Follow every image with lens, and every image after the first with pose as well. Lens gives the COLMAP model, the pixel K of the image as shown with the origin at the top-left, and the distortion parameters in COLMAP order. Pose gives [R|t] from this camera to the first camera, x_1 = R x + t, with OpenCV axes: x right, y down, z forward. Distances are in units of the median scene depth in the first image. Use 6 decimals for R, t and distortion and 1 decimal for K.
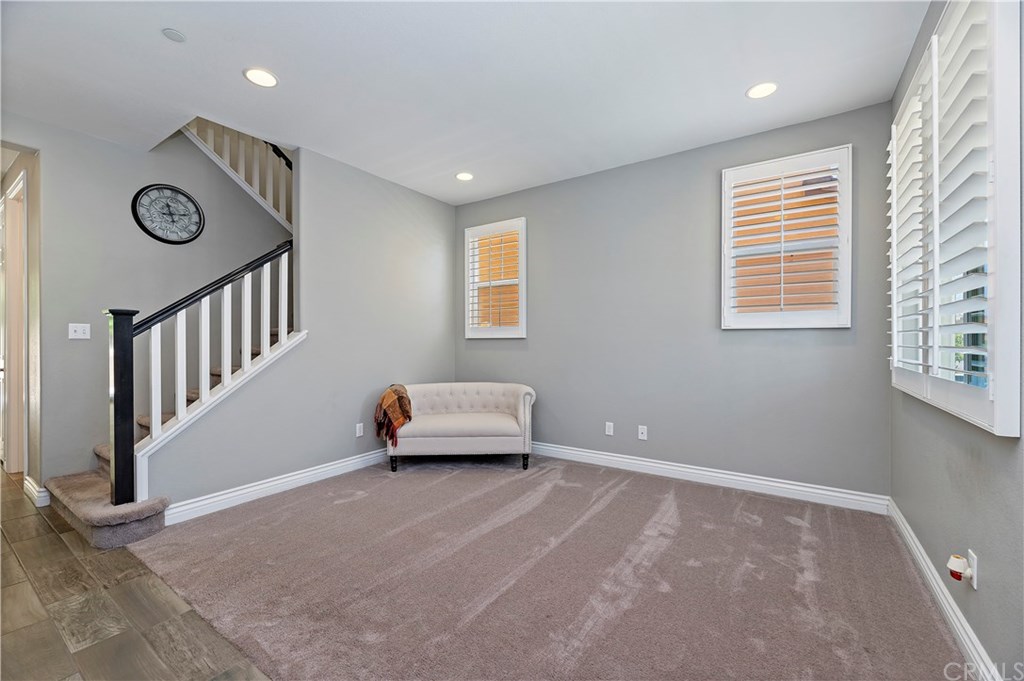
lens RADIAL K [[418.0, 0, 519.2], [0, 418.0, 339.4], [0, 0, 1]] dist [0.001965, 0.000867]
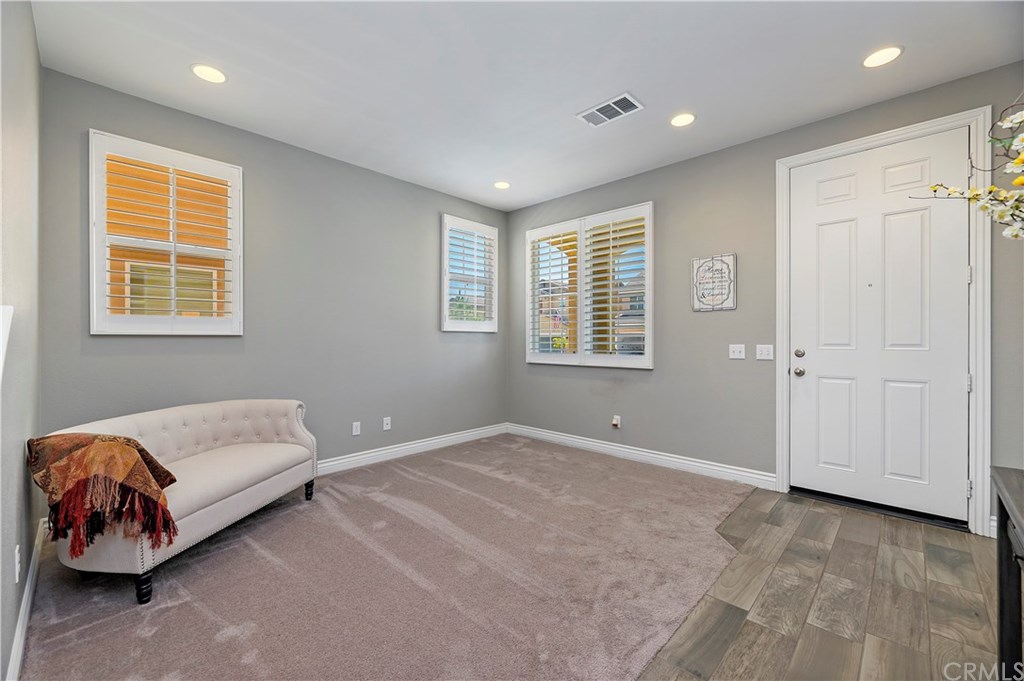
lens RADIAL K [[418.0, 0, 490.2], [0, 418.0, 341.2], [0, 0, 1]] dist [0.001965, 0.000867]
pose [[0.195412, 0.003539, 0.980715, -0.780295], [0.001975, 0.999990, -0.004002, 0.013269], [-0.980719, 0.002719, 0.195403, 0.560843]]
